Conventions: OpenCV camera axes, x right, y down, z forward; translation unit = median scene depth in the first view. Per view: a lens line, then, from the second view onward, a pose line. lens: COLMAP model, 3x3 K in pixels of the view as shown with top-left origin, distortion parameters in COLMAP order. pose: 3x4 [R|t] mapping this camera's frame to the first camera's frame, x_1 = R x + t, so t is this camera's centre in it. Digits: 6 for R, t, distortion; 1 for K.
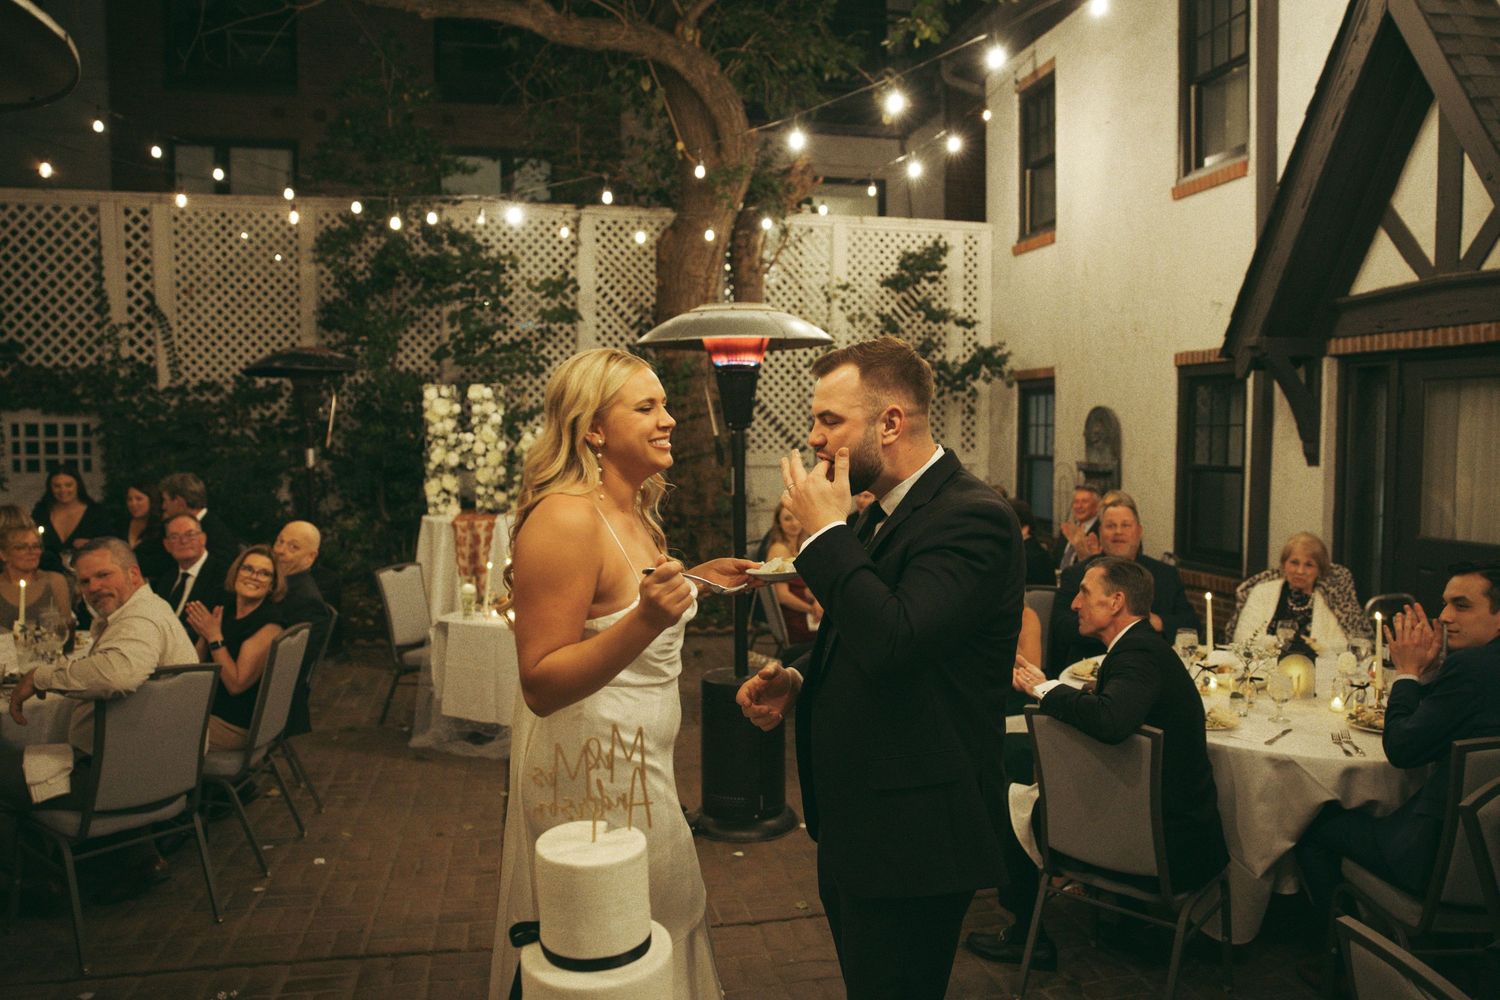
lens RADIAL K [[1075.4, 0, 768.6], [0, 1075.4, 493.1], [0, 0, 1]] dist [-0.115857, 0.087642]
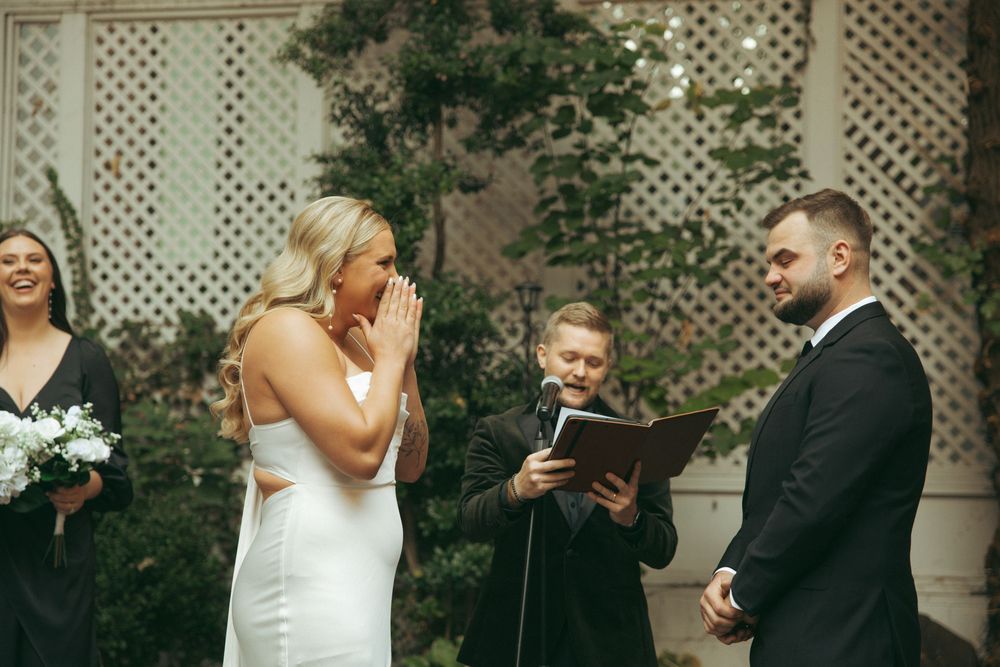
lens RADIAL K [[1698.0, 0, 500.0], [0, 1698.0, 333.5], [0, 0, 1]] dist [0.188025, -0.065322]
pose [[0.922348, -0.027854, -0.385354, -0.005344], [-0.040792, 0.984803, -0.168819, 0.043387], [0.384200, 0.171429, 0.907195, 0.236308]]
